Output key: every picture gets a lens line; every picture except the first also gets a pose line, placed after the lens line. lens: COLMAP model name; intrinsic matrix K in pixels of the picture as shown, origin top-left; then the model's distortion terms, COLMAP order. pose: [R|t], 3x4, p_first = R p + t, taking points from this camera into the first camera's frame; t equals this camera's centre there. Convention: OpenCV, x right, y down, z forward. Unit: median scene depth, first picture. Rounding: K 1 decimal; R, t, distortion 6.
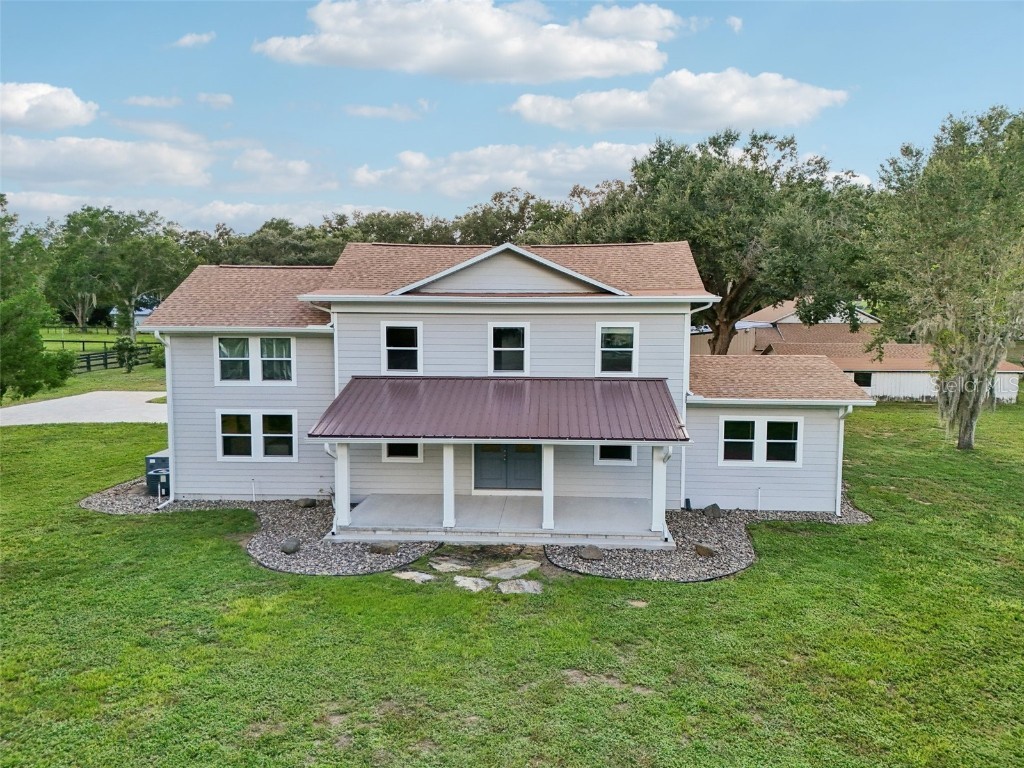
lens RADIAL K [[768.3, 0, 512.0], [0, 768.3, 384.0], [0, 0, 1]] dist [0.065514, -0.060943]
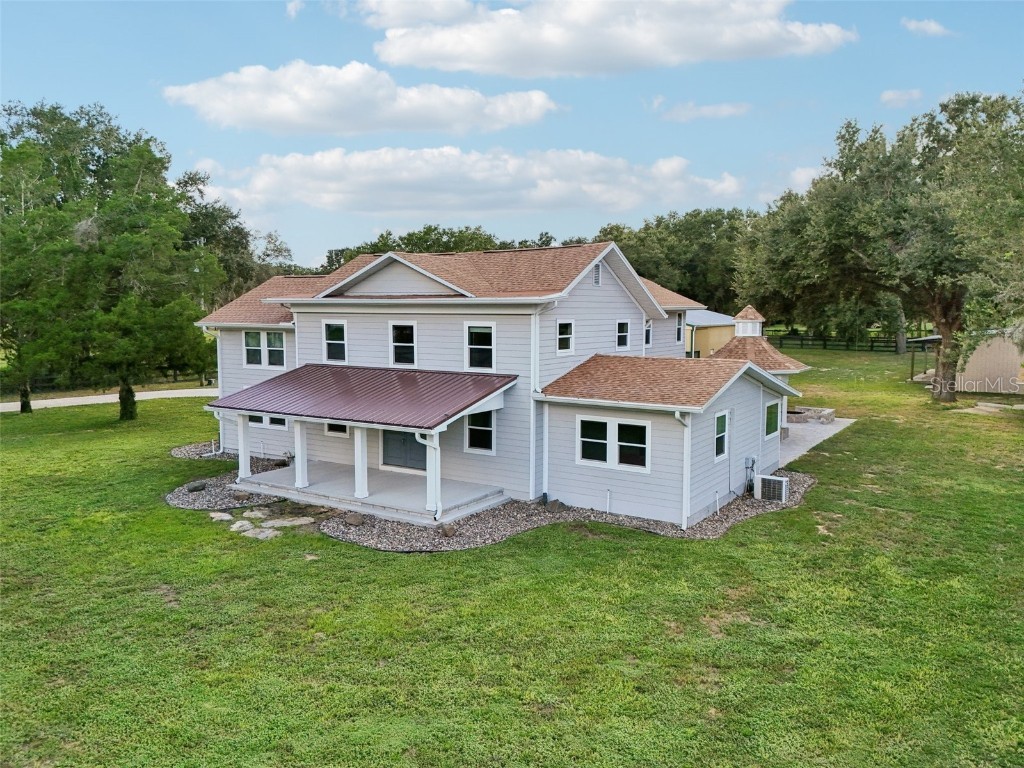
lens RADIAL K [[768.3, 0, 512.0], [0, 768.3, 384.0], [0, 0, 1]] dist [0.065514, -0.060943]
pose [[0.872919, 0.044951, -0.485790, 0.690795], [-0.046897, 0.998866, 0.008157, -0.003493], [0.485606, 0.015662, 0.874038, 0.077445]]
